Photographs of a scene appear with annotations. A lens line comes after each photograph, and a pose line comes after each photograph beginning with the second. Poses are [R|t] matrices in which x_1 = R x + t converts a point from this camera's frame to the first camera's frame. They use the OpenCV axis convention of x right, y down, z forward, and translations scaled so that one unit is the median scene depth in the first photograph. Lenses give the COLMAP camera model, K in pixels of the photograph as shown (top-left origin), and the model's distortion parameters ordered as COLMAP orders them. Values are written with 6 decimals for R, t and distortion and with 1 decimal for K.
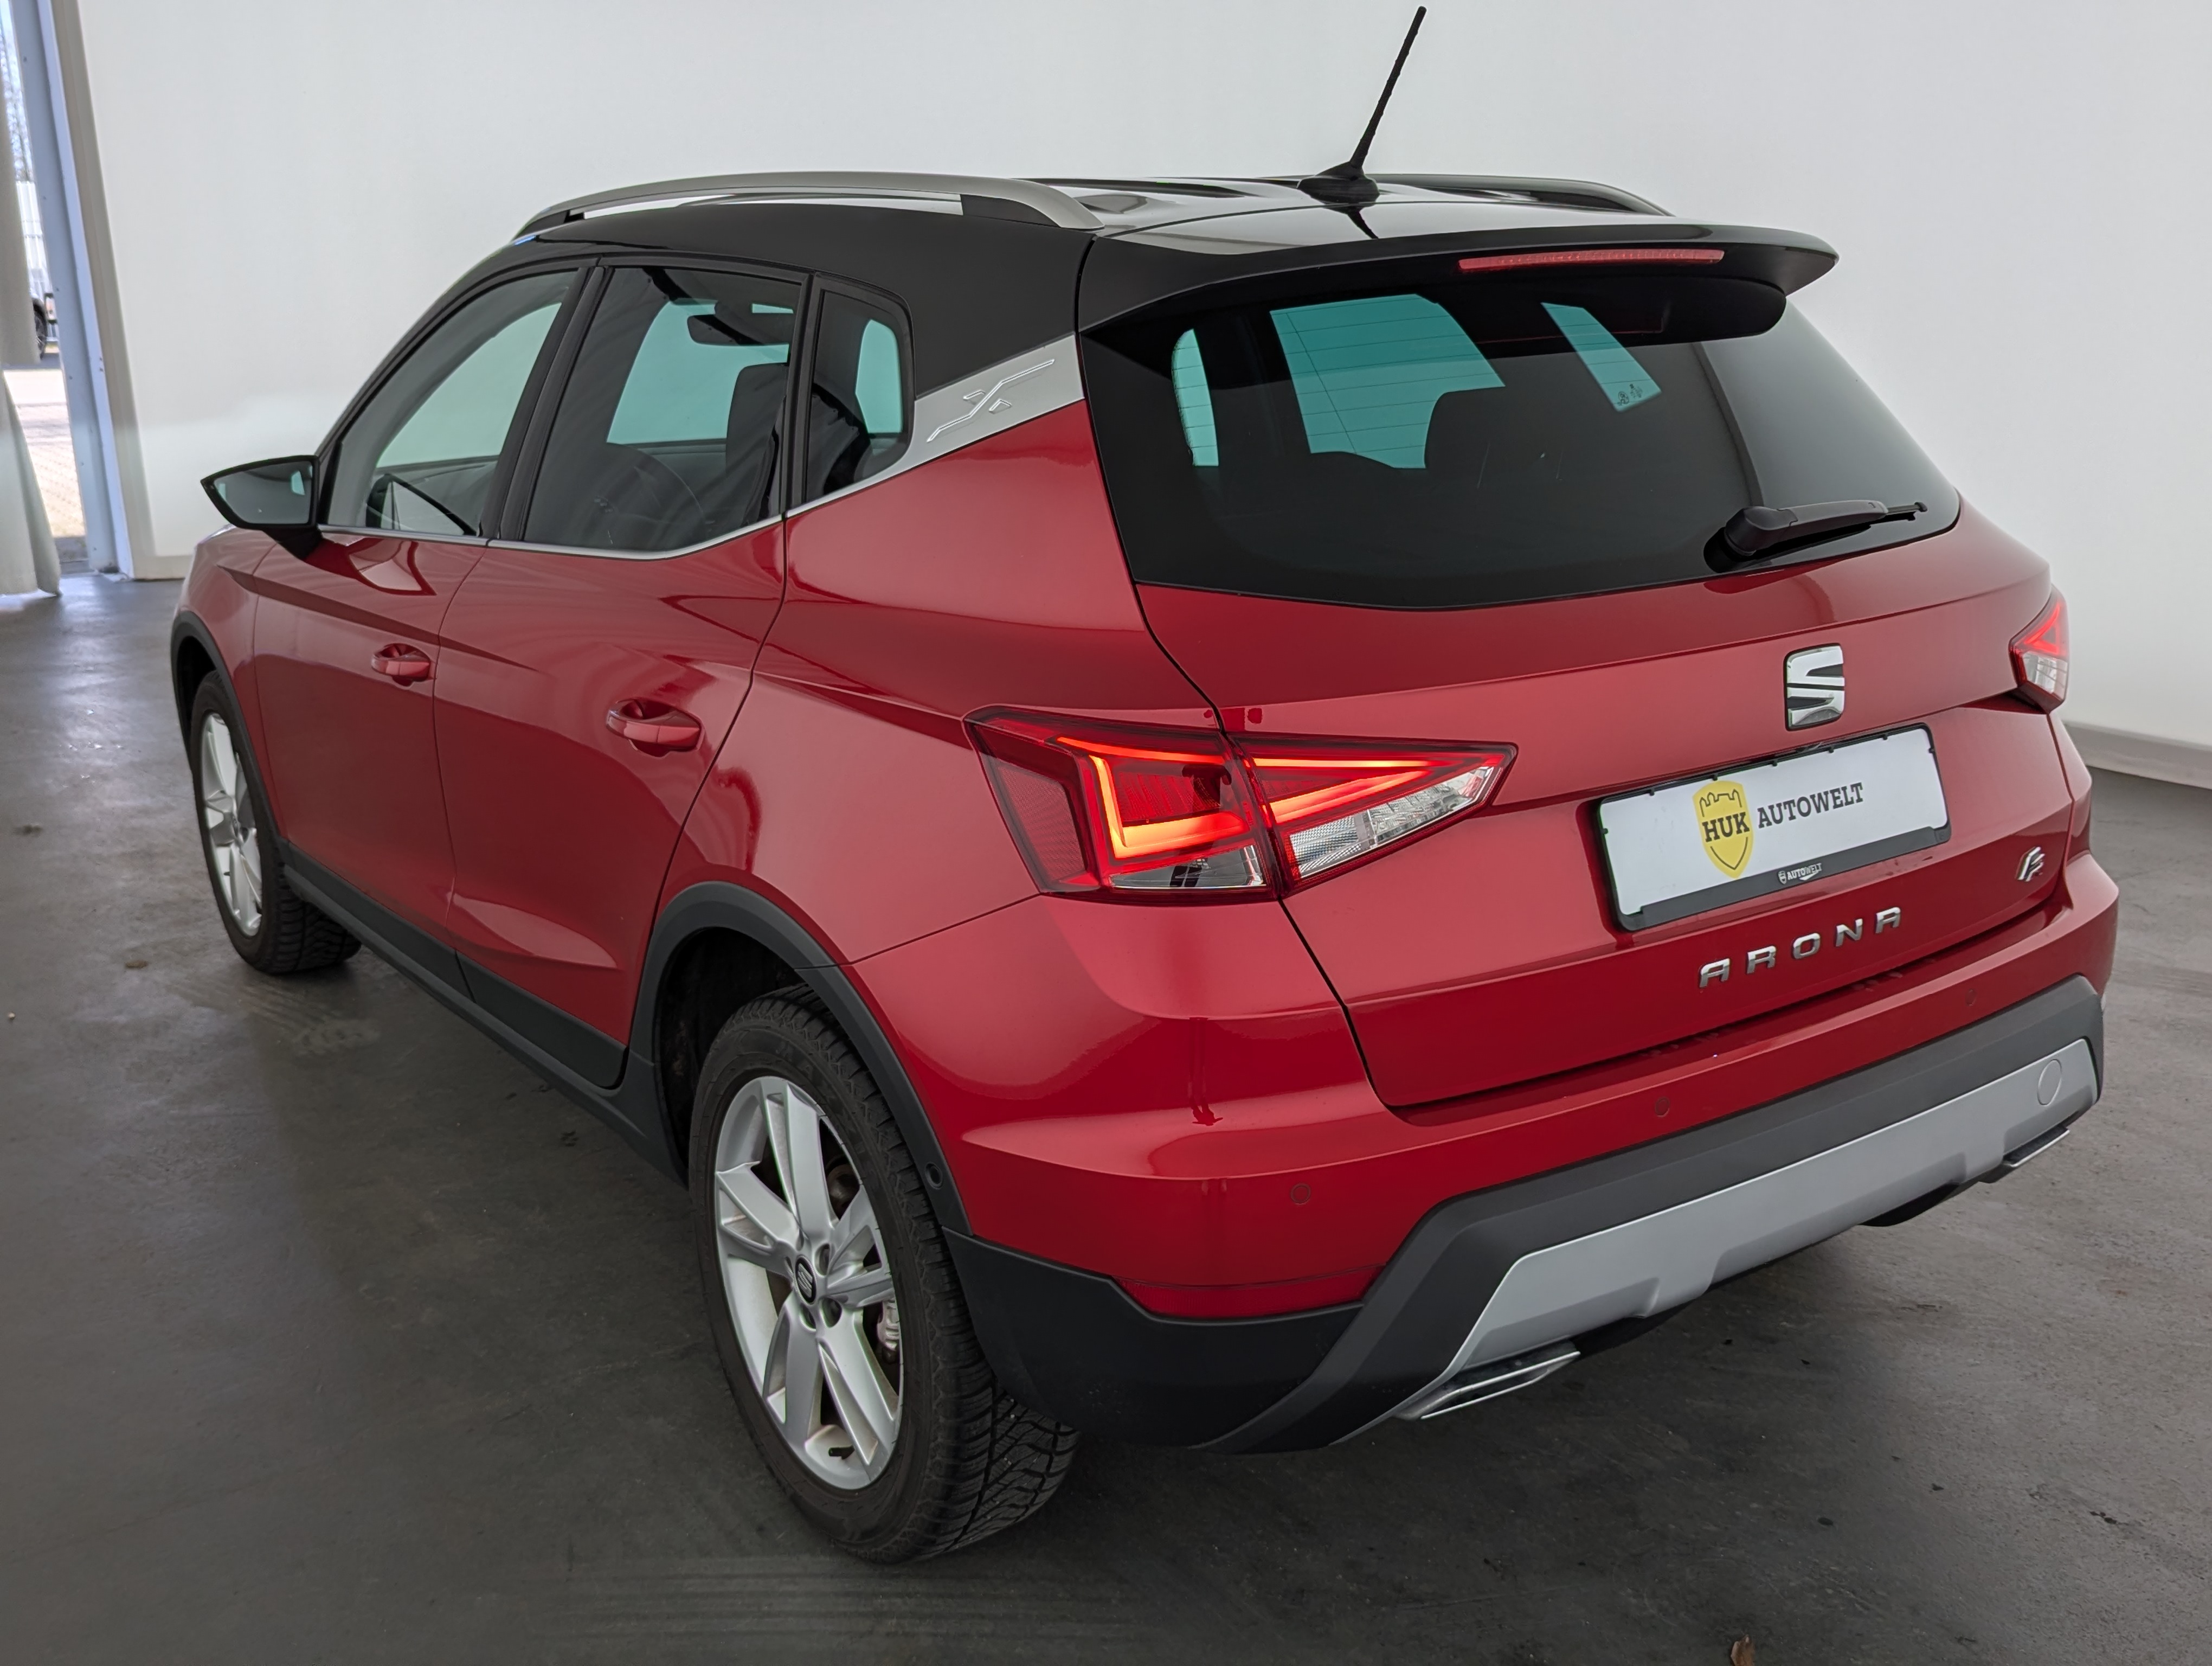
lens RADIAL K [[1951.9, 0, 1106.0], [0, 1951.9, 833.0], [0, 0, 1]] dist [0.001523, -0.007199]
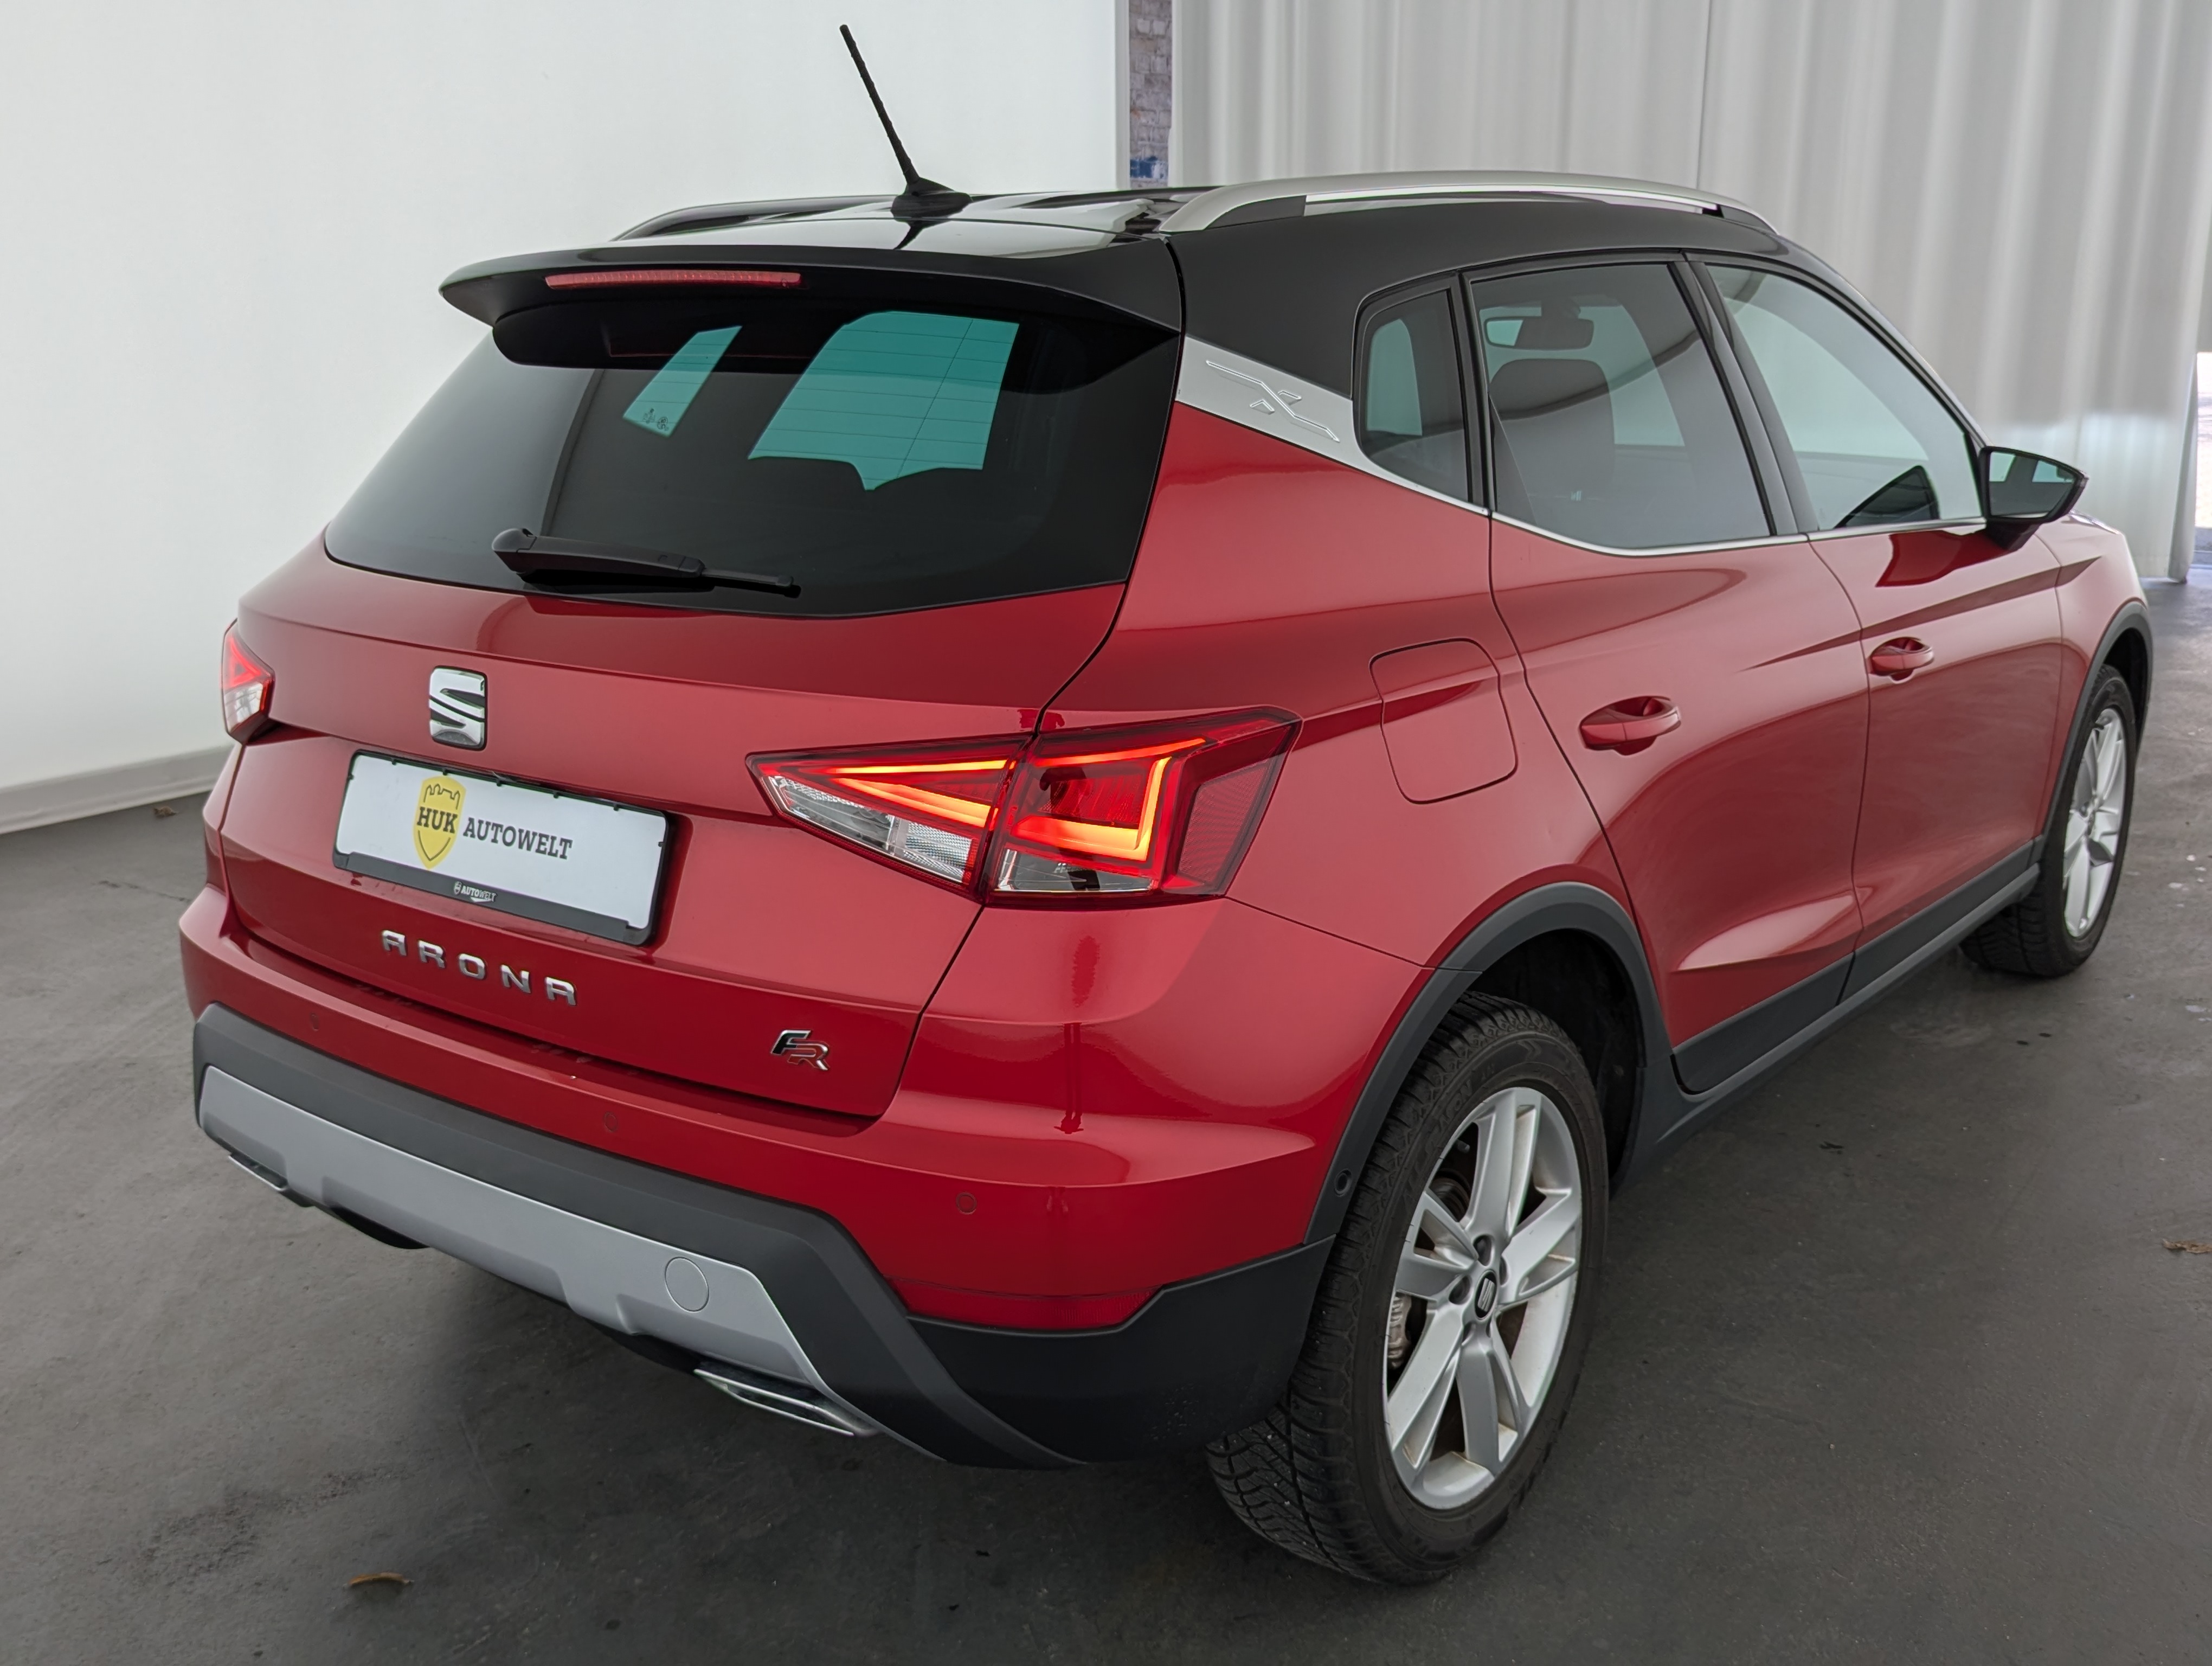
lens RADIAL K [[1920.3, 0, 1106.0], [0, 1920.3, 833.0], [0, 0, 1]] dist [0.043540, -0.001352]
pose [[0.361437, 0.268554, -0.892884, 1.114509], [-0.259477, 0.948765, 0.180325, -0.224700], [0.895564, 0.166506, 0.412602, 0.719918]]
